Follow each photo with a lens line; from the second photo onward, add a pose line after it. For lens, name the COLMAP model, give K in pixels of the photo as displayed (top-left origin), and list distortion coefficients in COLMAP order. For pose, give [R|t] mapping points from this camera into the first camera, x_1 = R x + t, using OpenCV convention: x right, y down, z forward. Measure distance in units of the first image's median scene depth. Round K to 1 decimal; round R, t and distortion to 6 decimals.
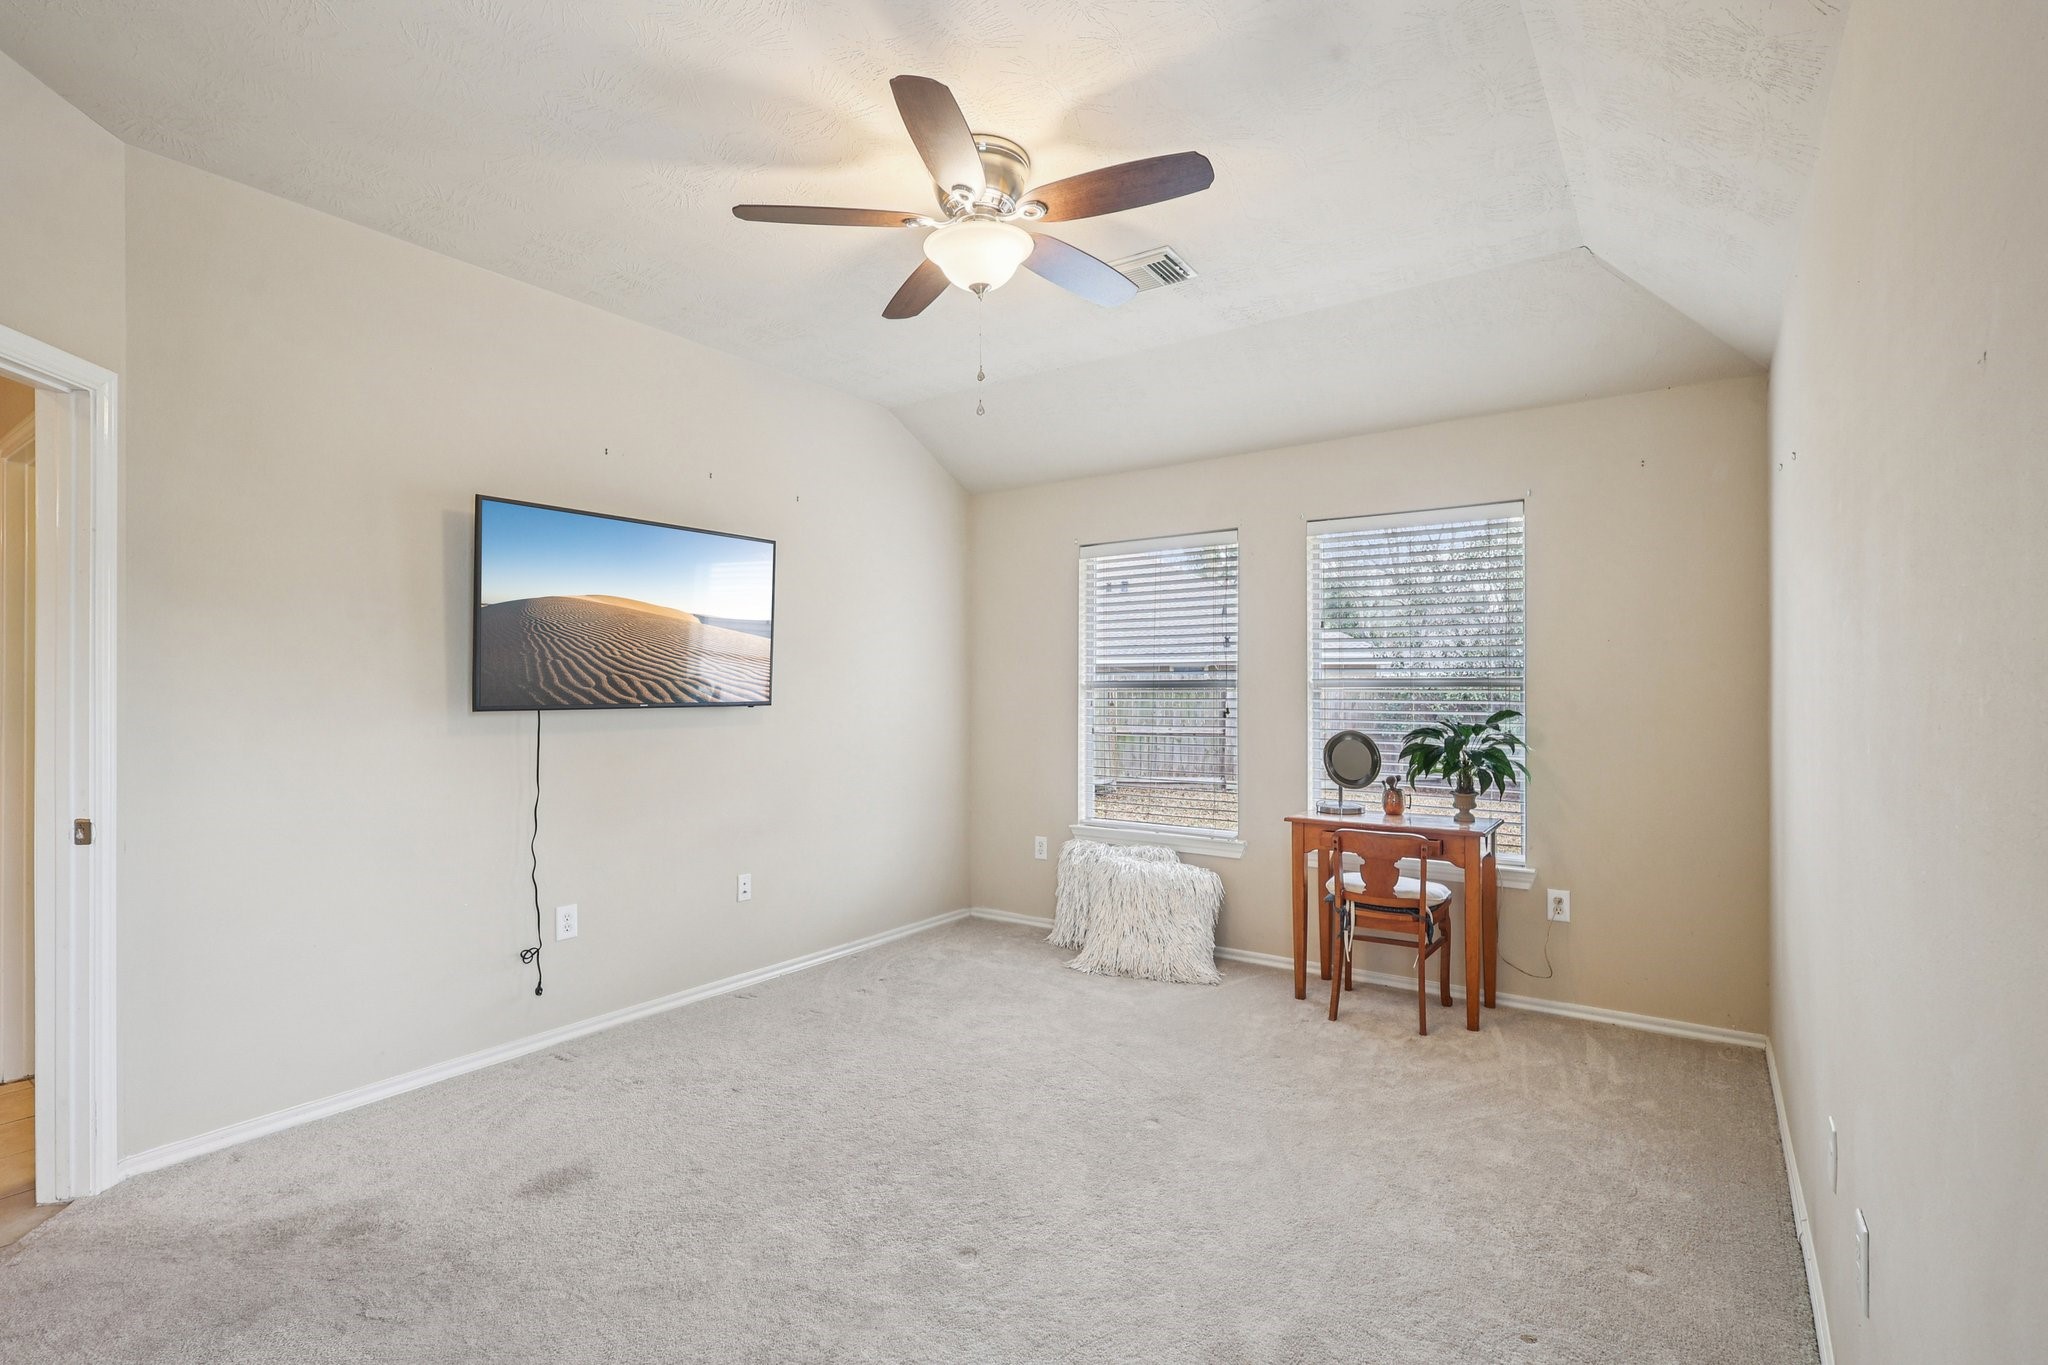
lens RADIAL K [[953.2, 0, 1024.0], [0, 953.2, 682.5], [0, 0, 1]] dist [-0.001497, 0.000001]
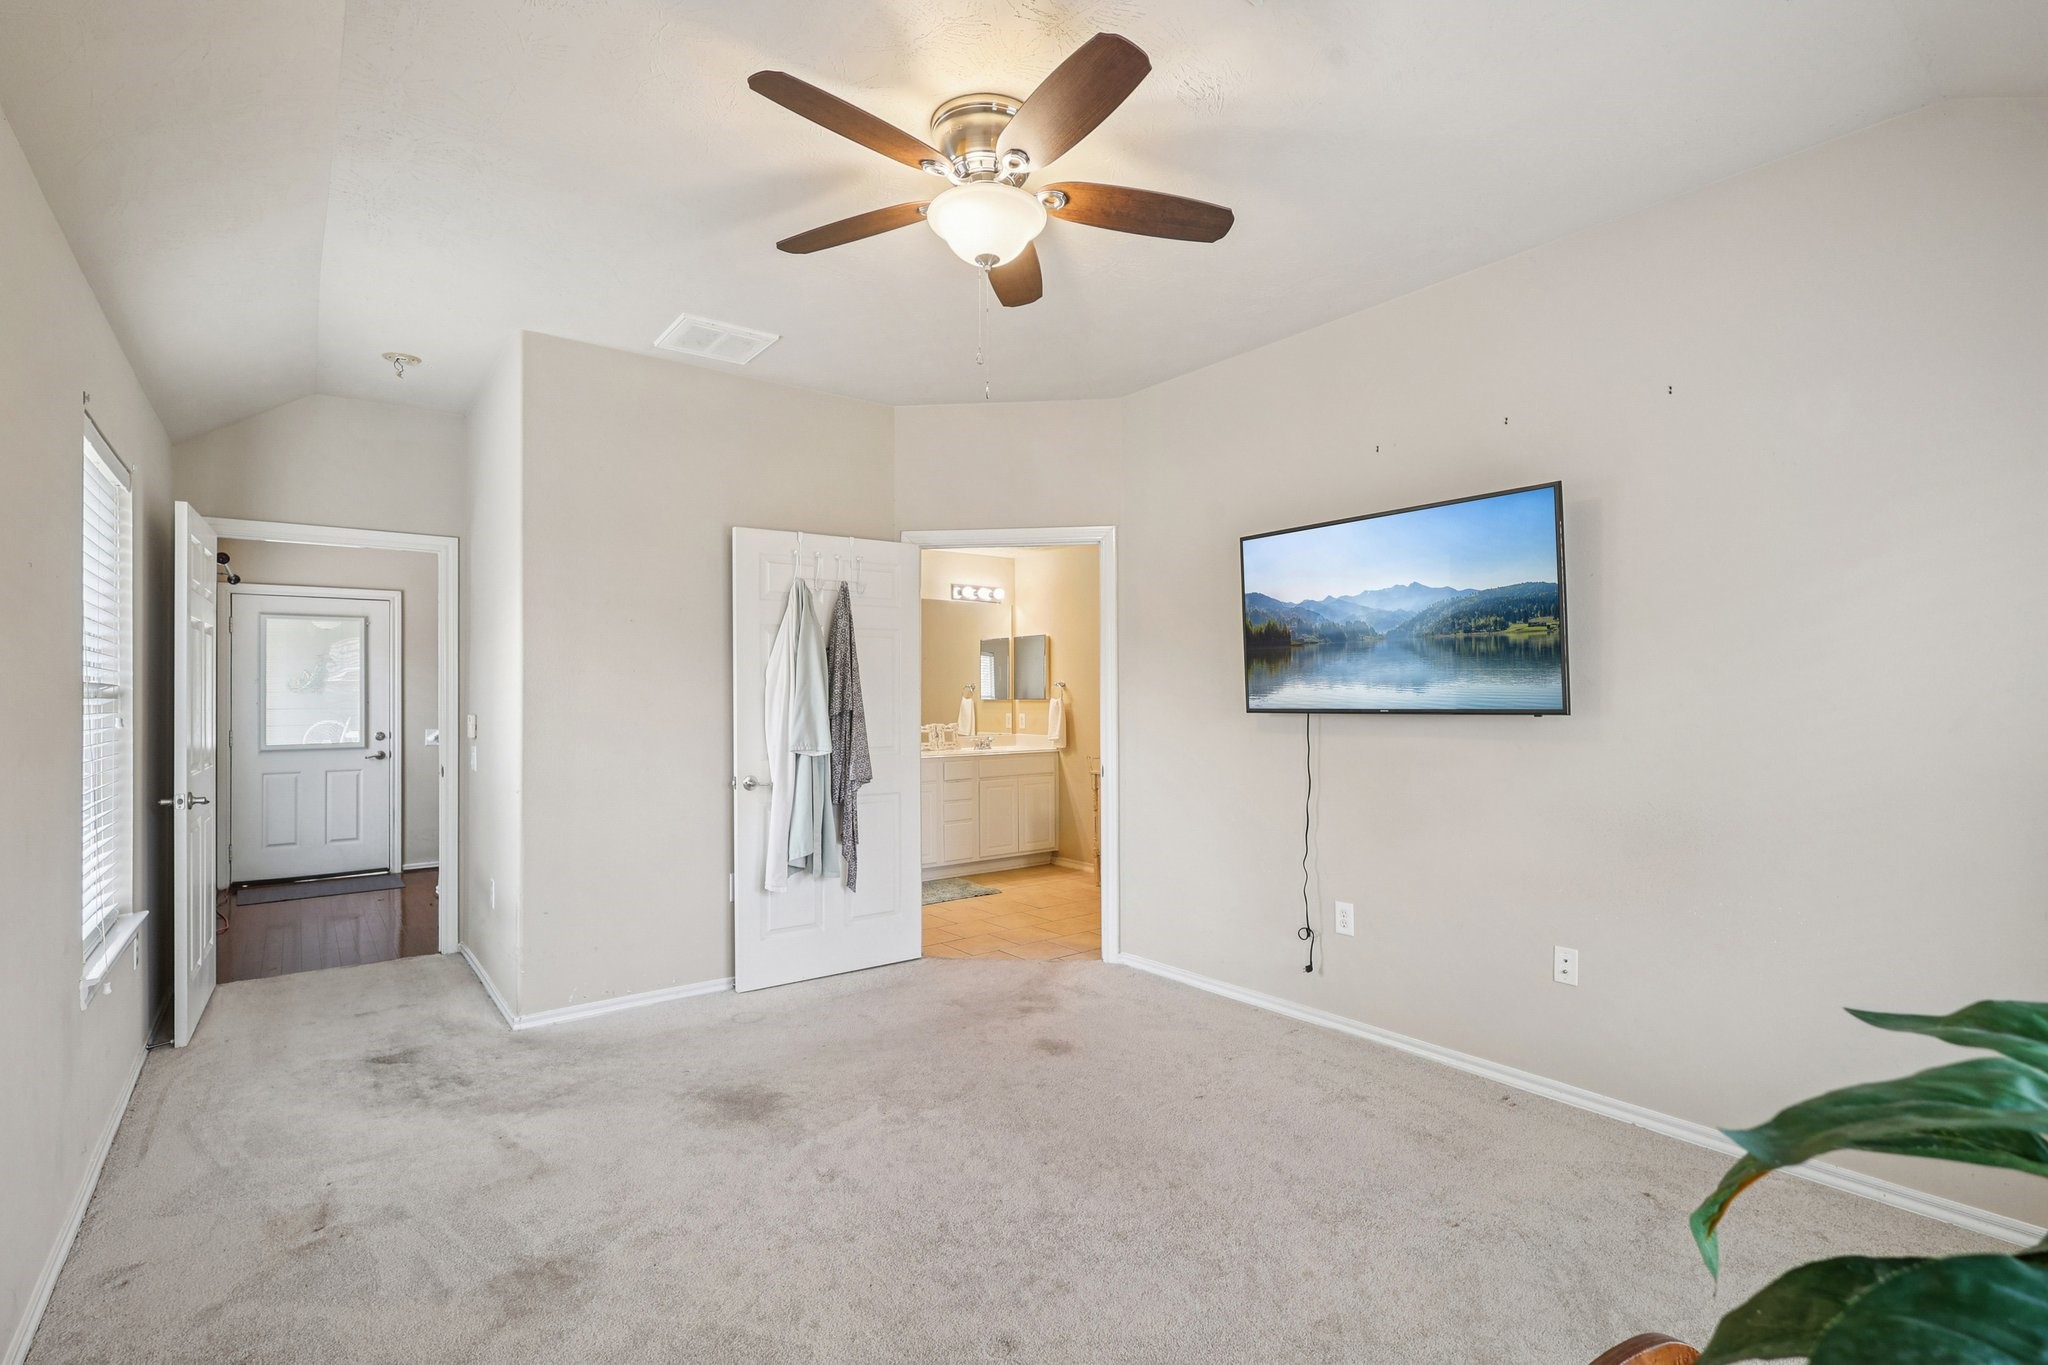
lens RADIAL K [[957.7, 0, 1029.5], [0, 957.7, 696.9], [0, 0, 1]] dist [-0.000209, 0.001847]
pose [[-0.285910, -0.003161, -0.958251, 0.542404], [0.014362, 0.999868, -0.007583, 0.011064], [0.958149, -0.015931, -0.285827, 0.850495]]
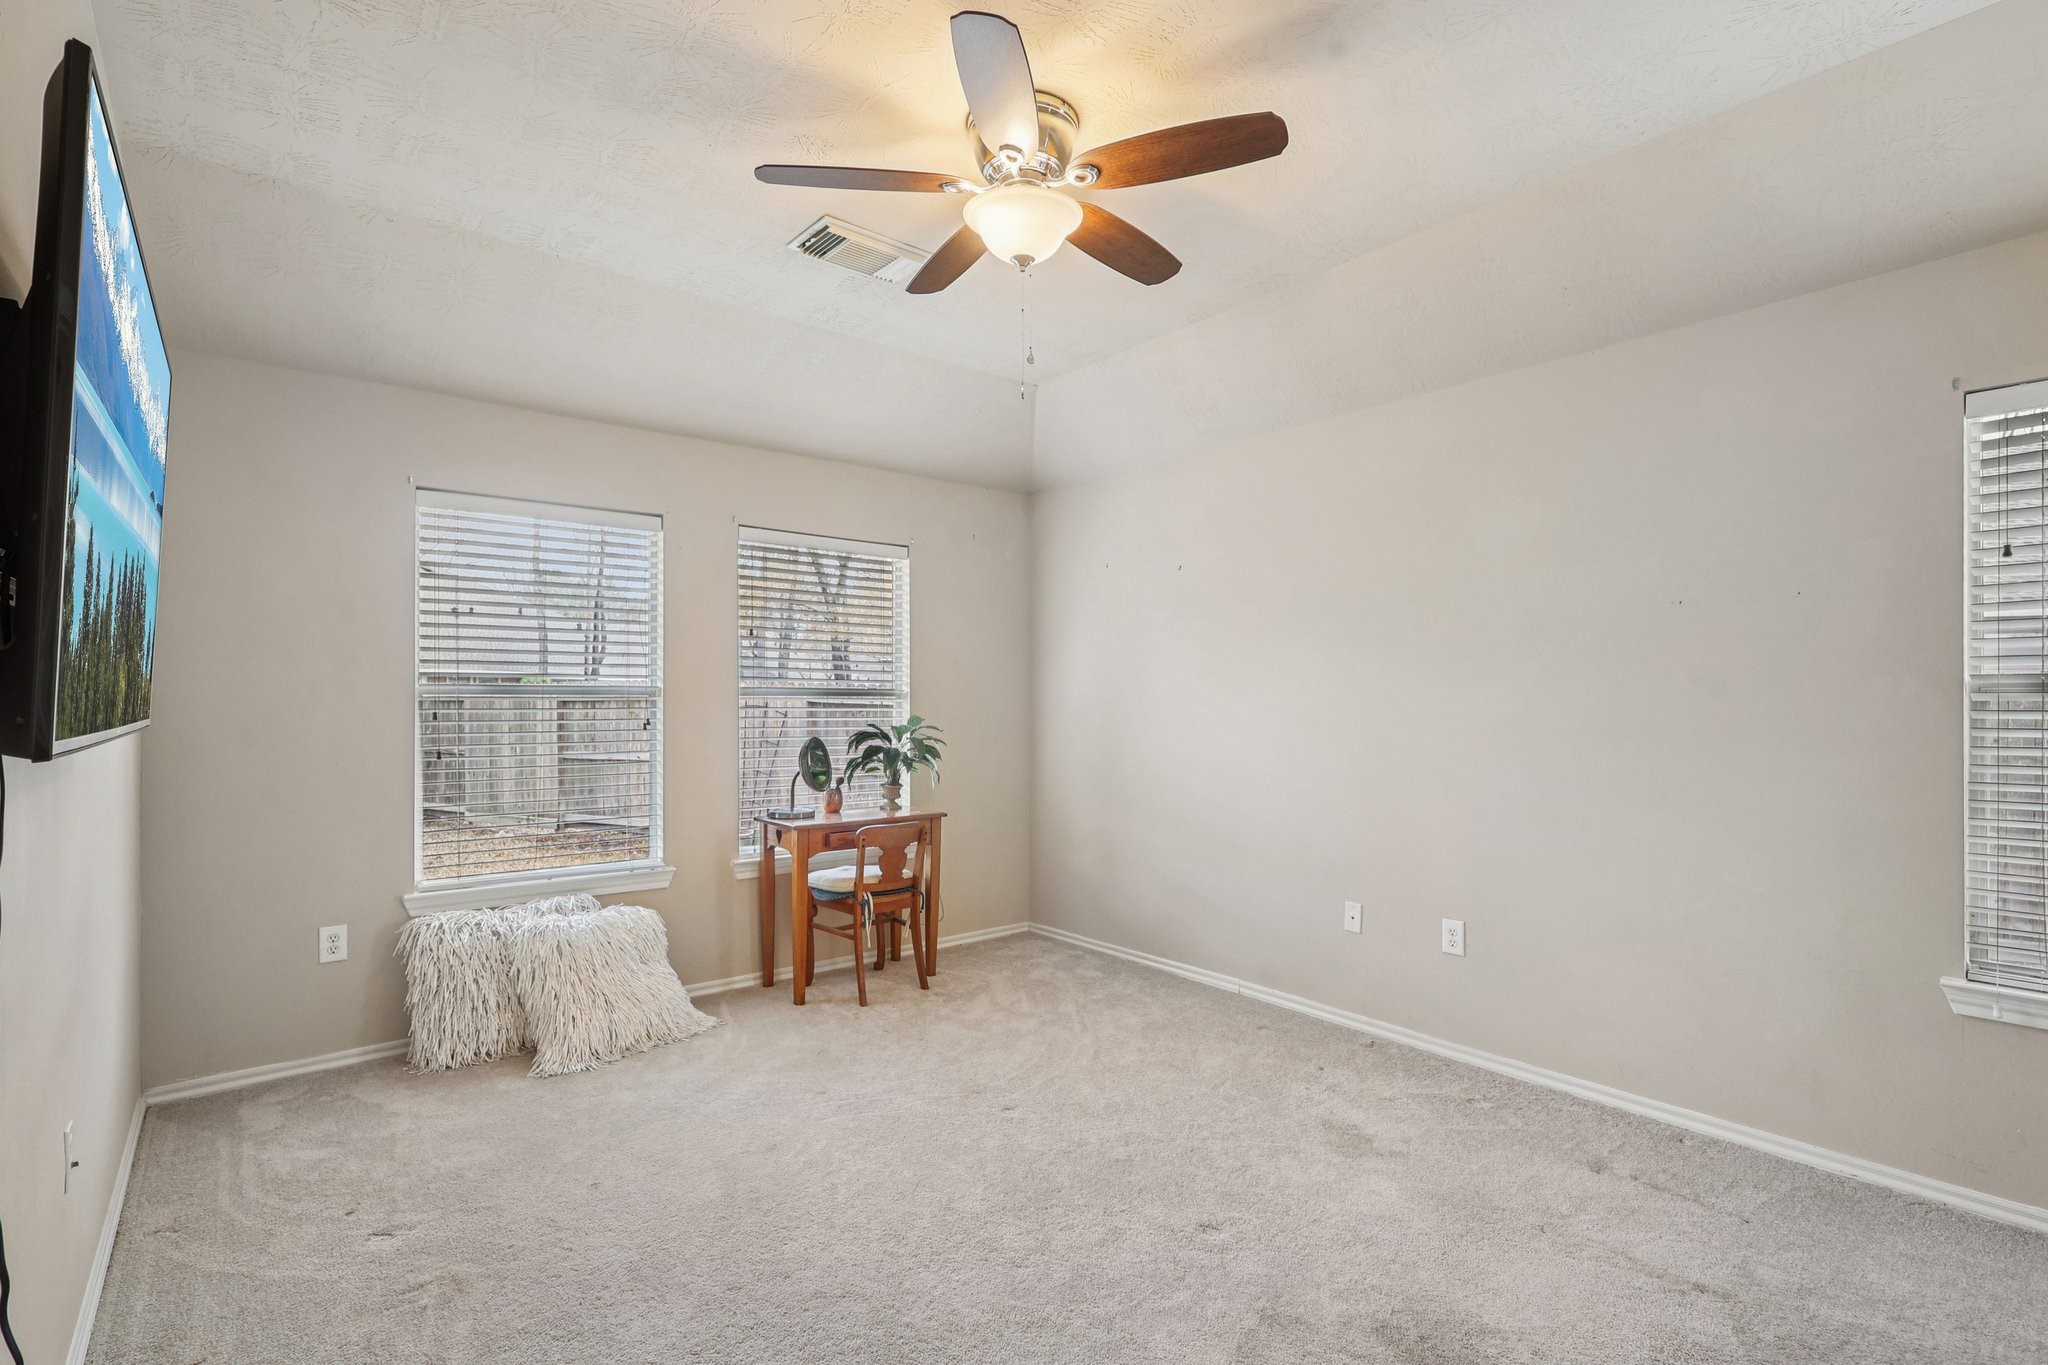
lens RADIAL K [[970.1, 0, 1025.9], [0, 970.1, 697.4], [0, 0, 1]] dist [0.004364, 0.000695]
pose [[0.270865, 0.003538, 0.962611, -0.623085], [-0.010758, 0.999942, -0.000649, 0.005063], [-0.962557, -0.010180, 0.270887, 0.486608]]
